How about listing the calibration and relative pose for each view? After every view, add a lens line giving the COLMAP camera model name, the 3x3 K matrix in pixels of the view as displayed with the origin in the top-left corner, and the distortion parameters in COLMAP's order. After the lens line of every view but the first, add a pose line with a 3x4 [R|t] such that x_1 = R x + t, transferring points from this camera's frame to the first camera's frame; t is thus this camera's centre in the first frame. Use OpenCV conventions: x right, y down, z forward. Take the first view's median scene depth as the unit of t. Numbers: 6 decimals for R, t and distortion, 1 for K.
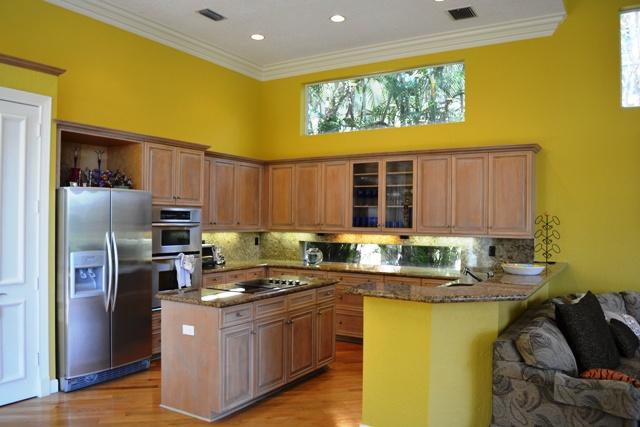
lens RADIAL K [[509.6, 0, 319.7], [0, 509.6, 216.4], [0, 0, 1]] dist [-0.080721, 0.009692]
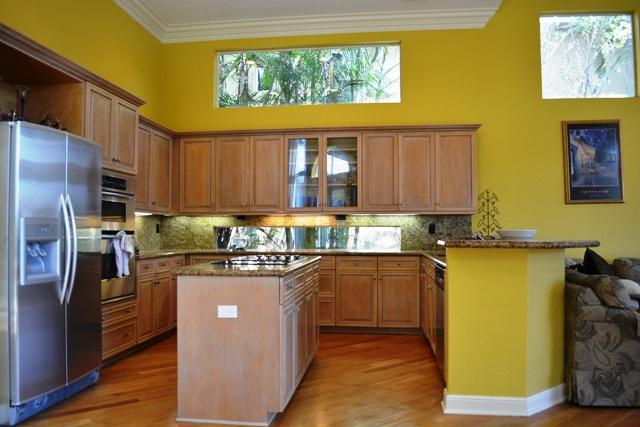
lens RADIAL K [[509.6, 0, 319.7], [0, 509.6, 216.4], [0, 0, 1]] dist [-0.080721, 0.009692]
pose [[0.908590, 0.001207, 0.417688, -0.312449], [0.009131, 0.999699, -0.022752, 0.068508], [-0.417590, 0.024486, 0.908306, 0.165590]]
